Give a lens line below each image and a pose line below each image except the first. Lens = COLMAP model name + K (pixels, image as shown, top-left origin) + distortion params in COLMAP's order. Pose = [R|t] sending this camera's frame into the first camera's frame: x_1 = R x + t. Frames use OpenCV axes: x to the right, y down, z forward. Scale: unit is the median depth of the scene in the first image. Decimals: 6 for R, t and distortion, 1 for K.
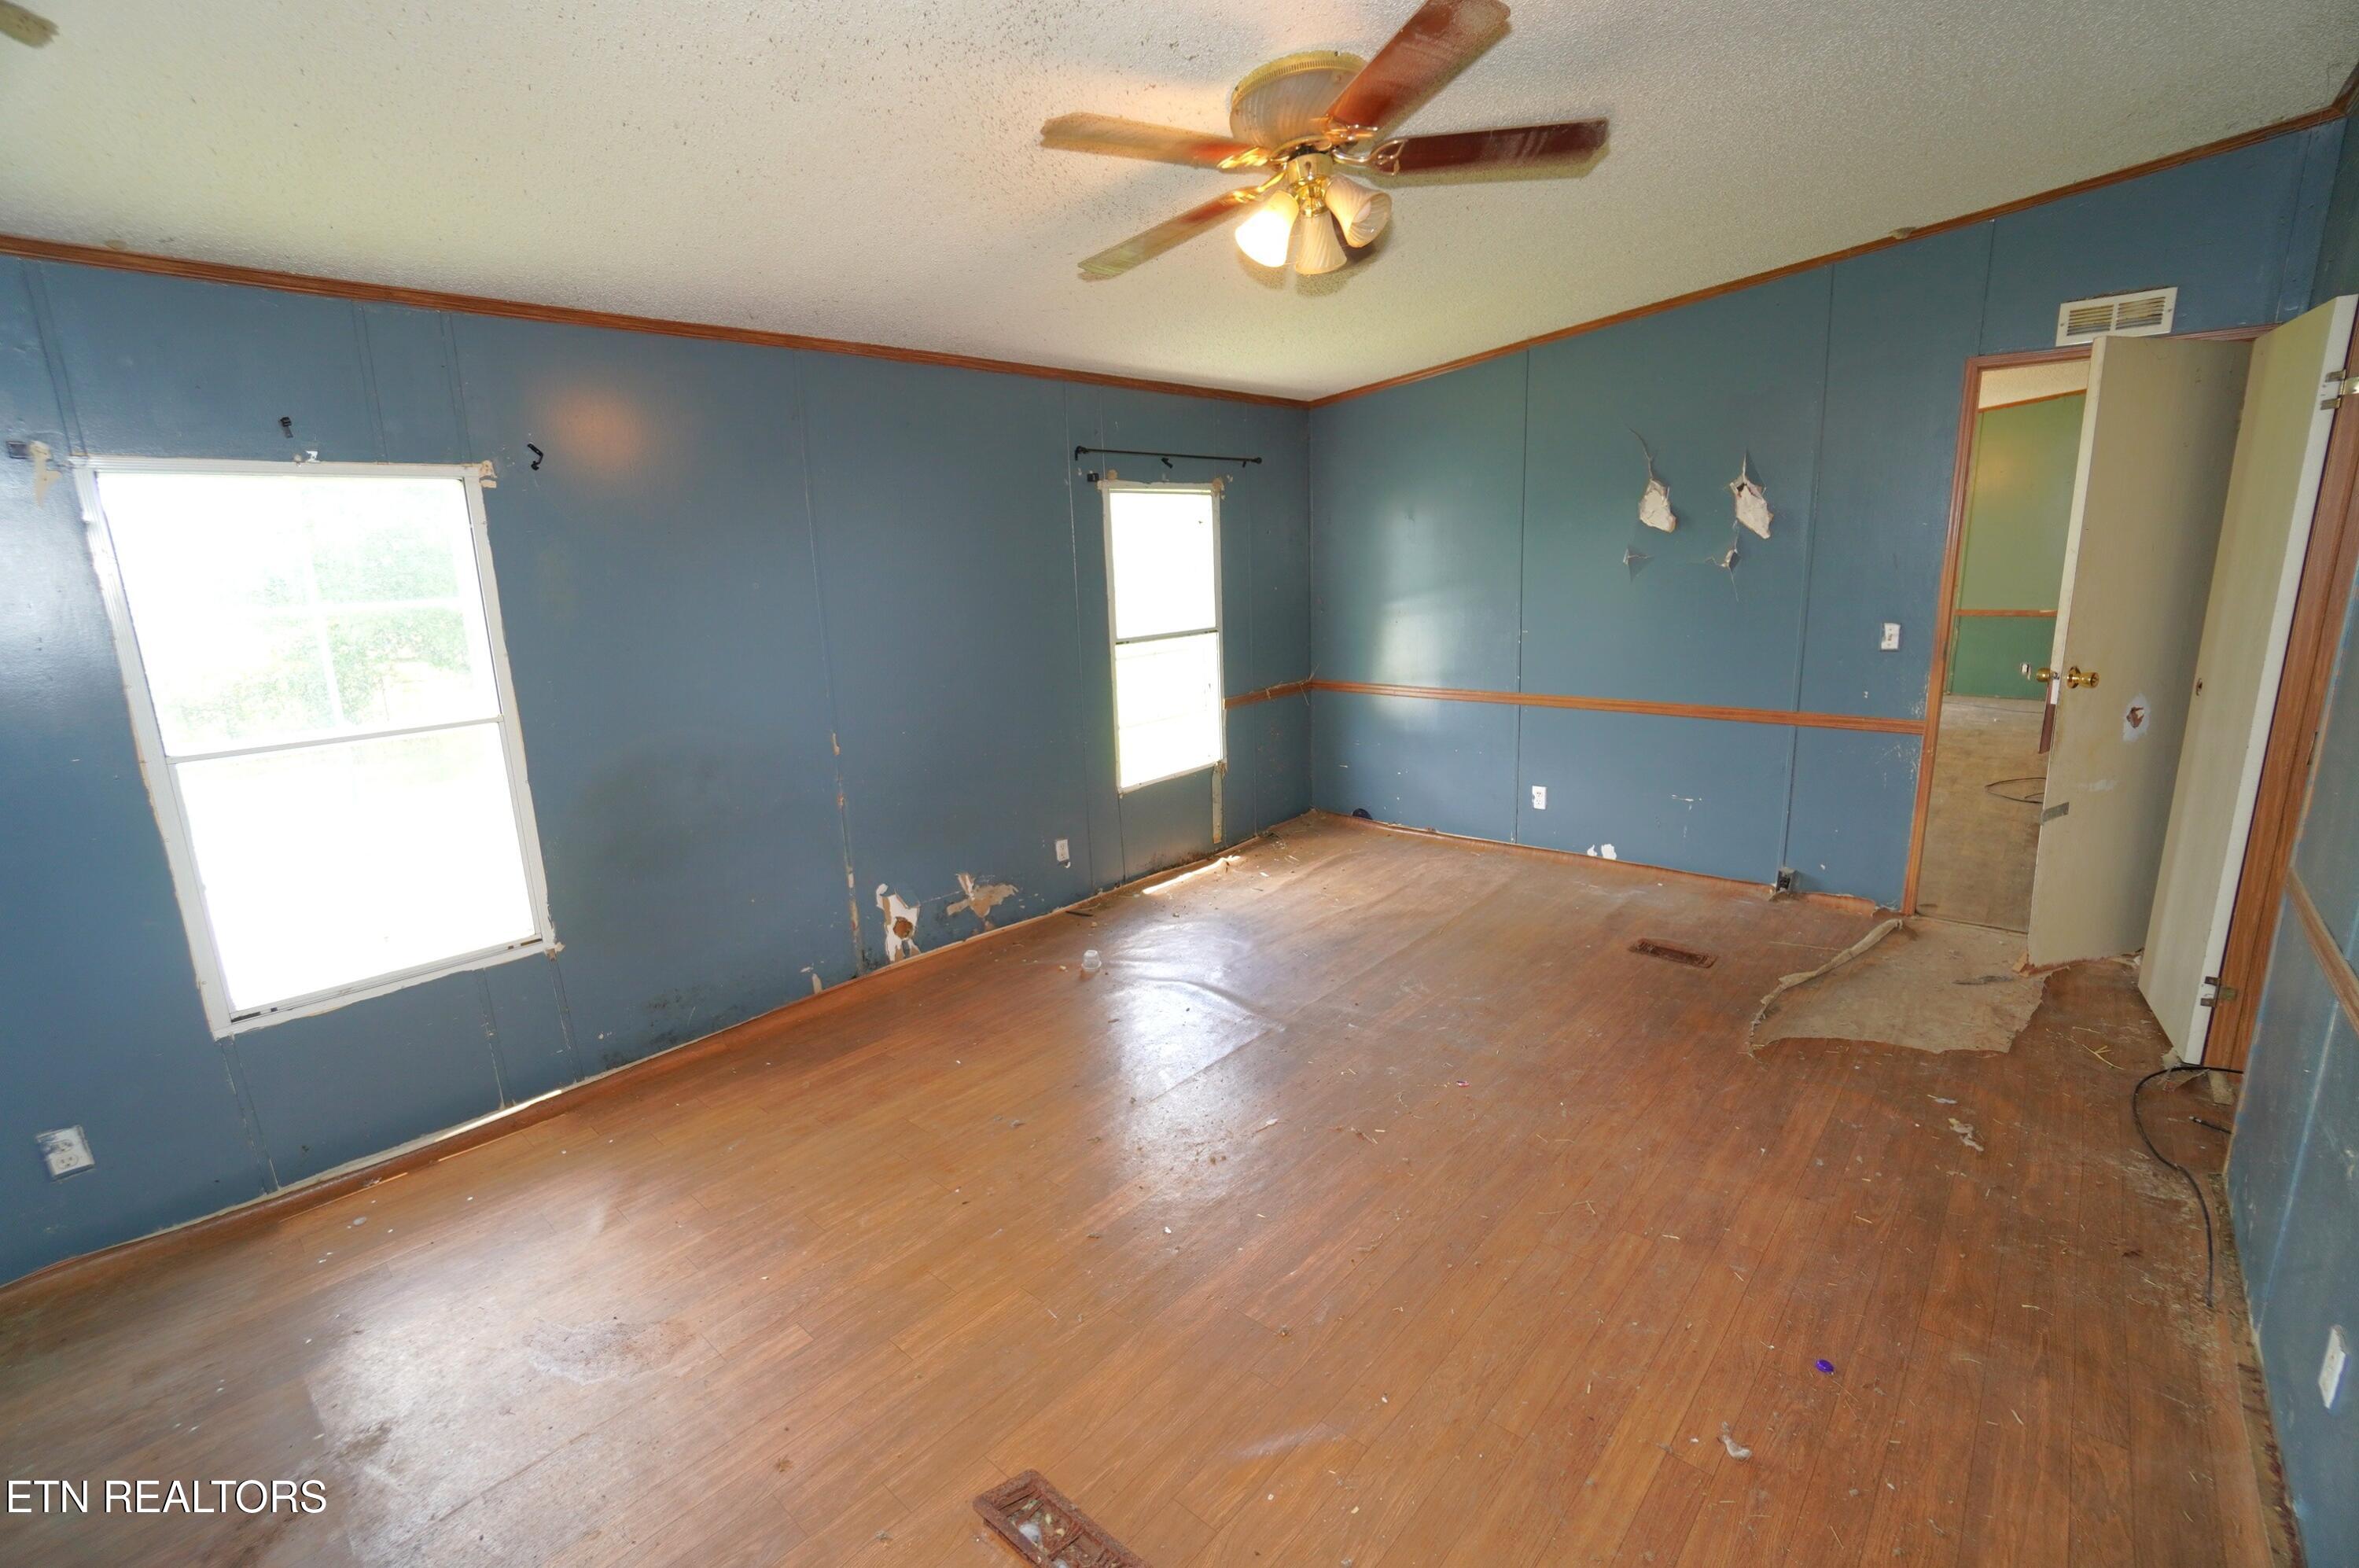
lens RADIAL K [[1000.8, 0, 1181.9], [0, 1000.8, 828.1], [0, 0, 1]] dist [-0.032571, 0.020344]
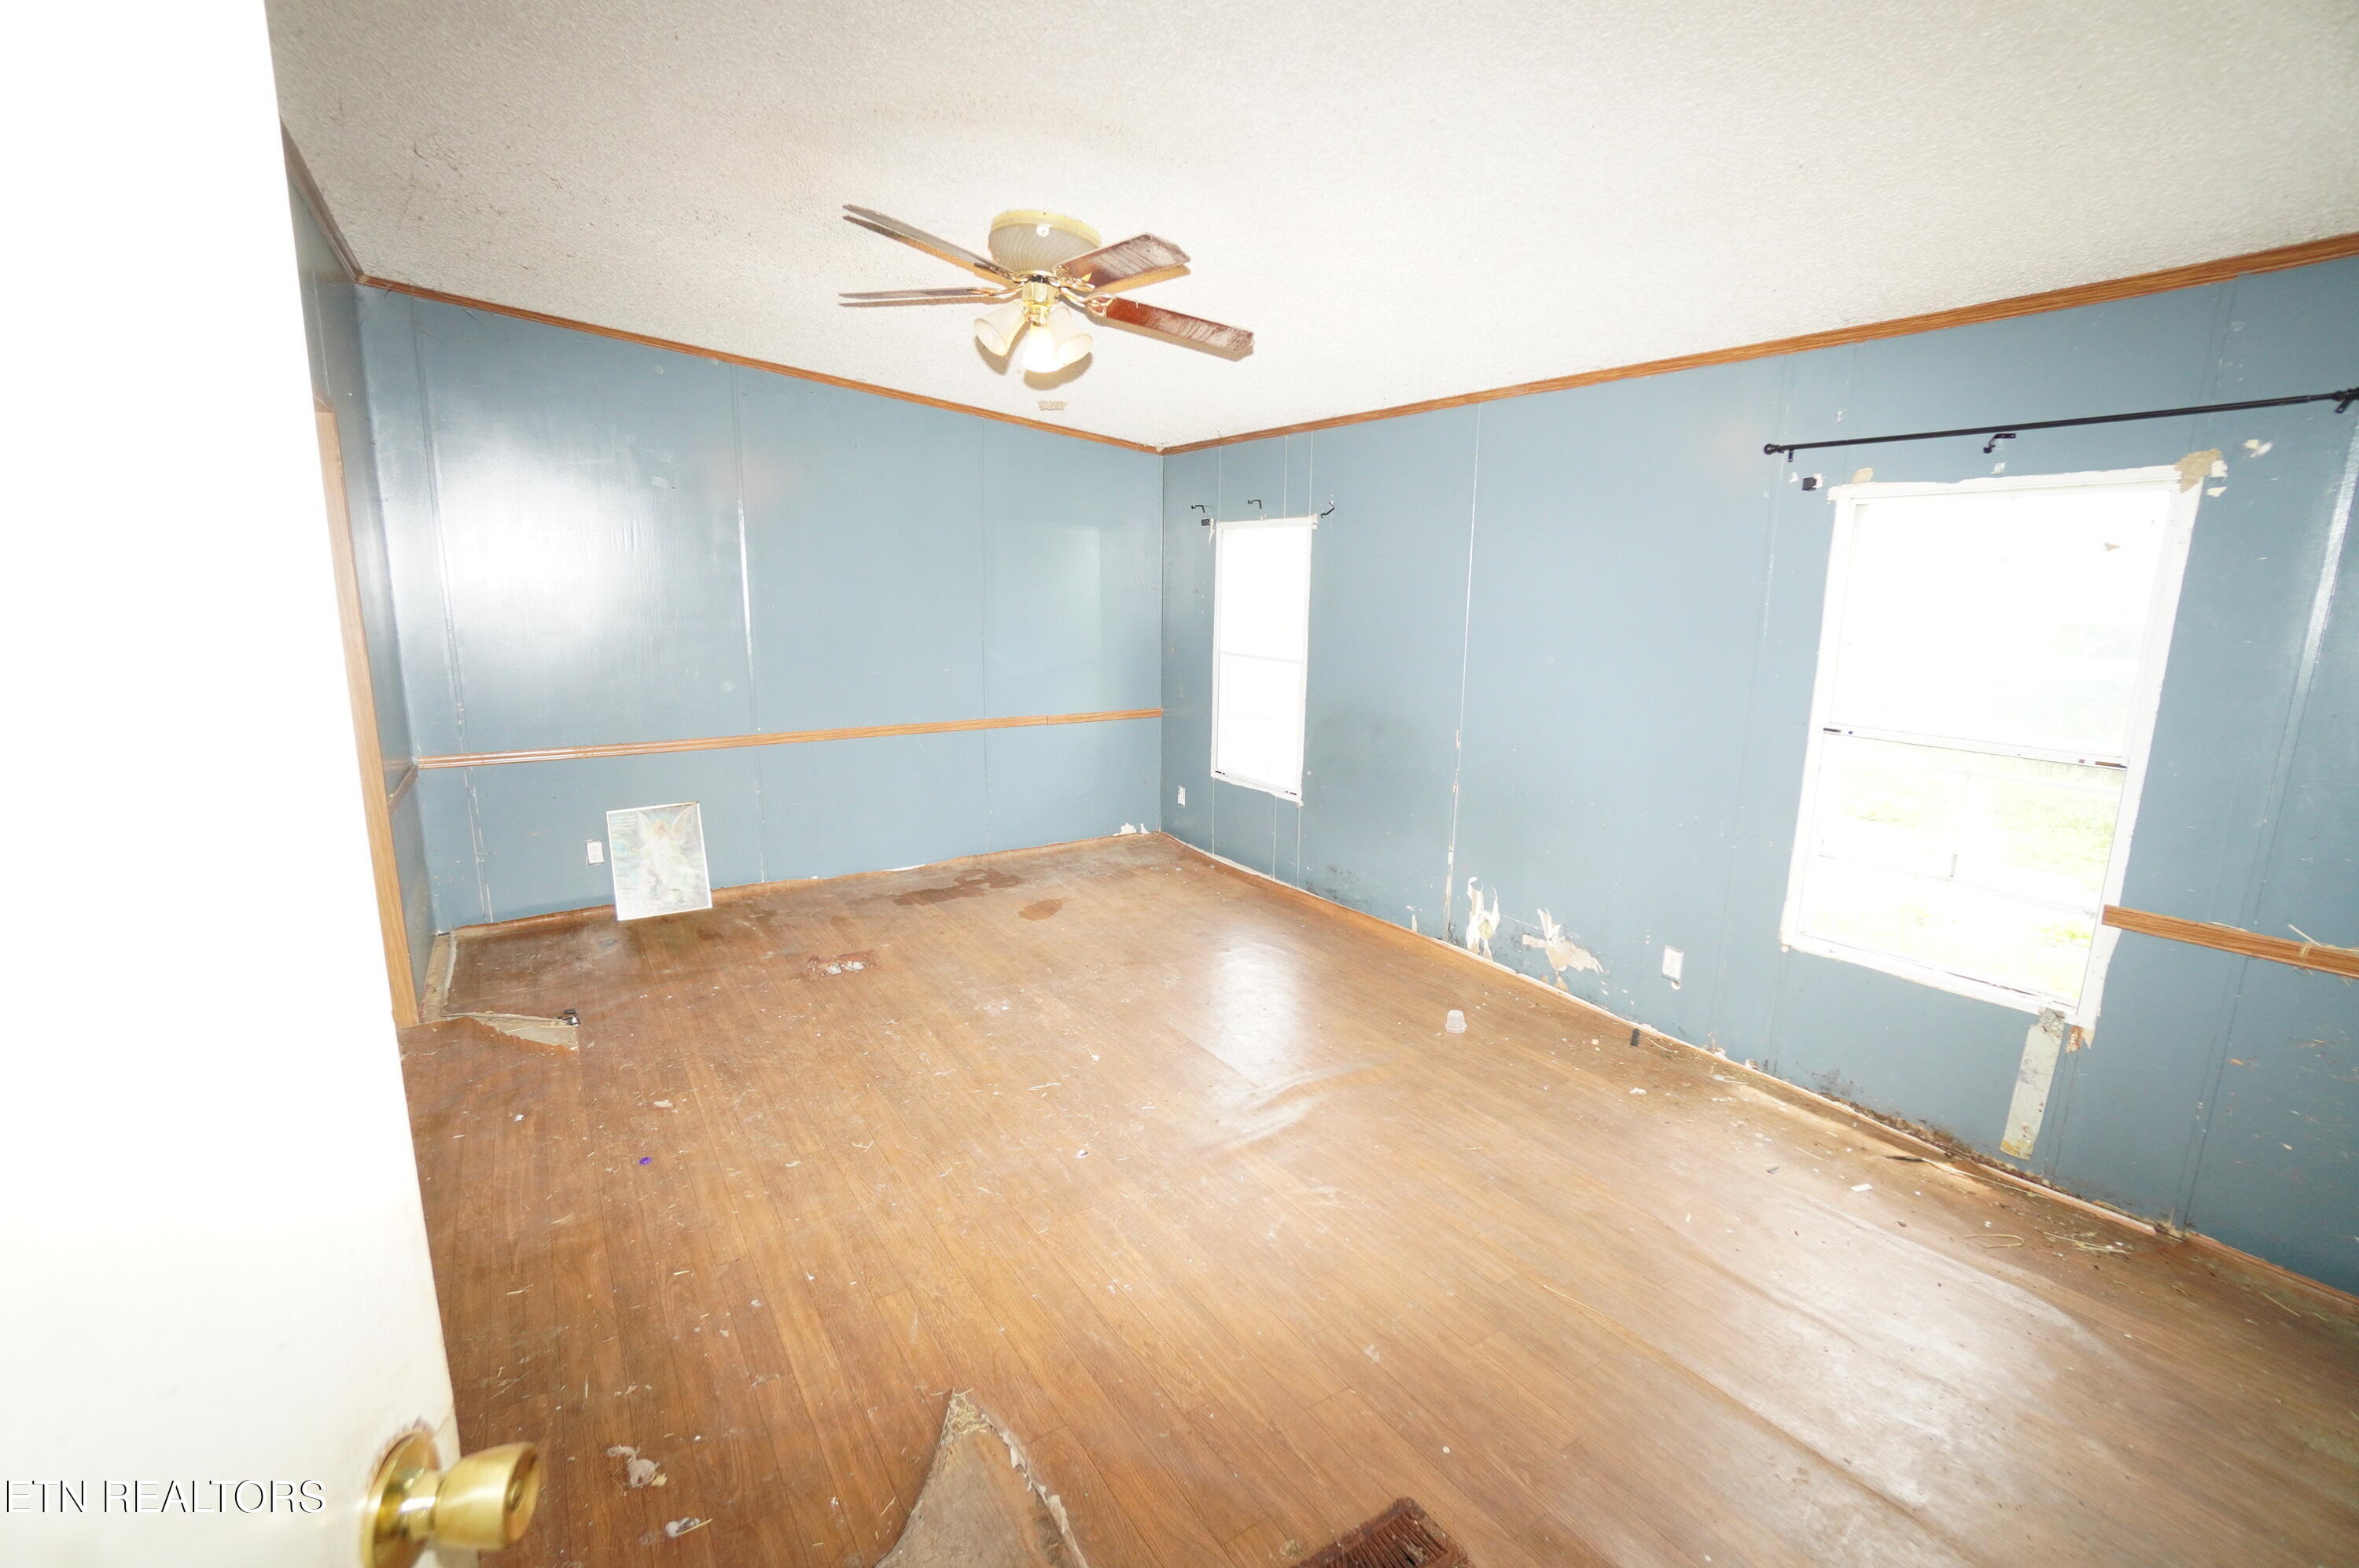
lens RADIAL K [[1047.6, 0, 1179.5], [0, 1047.6, 784.0], [0, 0, 1]] dist [-0.024489, -0.000165]
pose [[-0.272500, 0.209034, -0.939174, 1.040910], [-0.259949, 0.923820, 0.281040, -0.340590], [0.926375, 0.320721, -0.197403, 1.105731]]
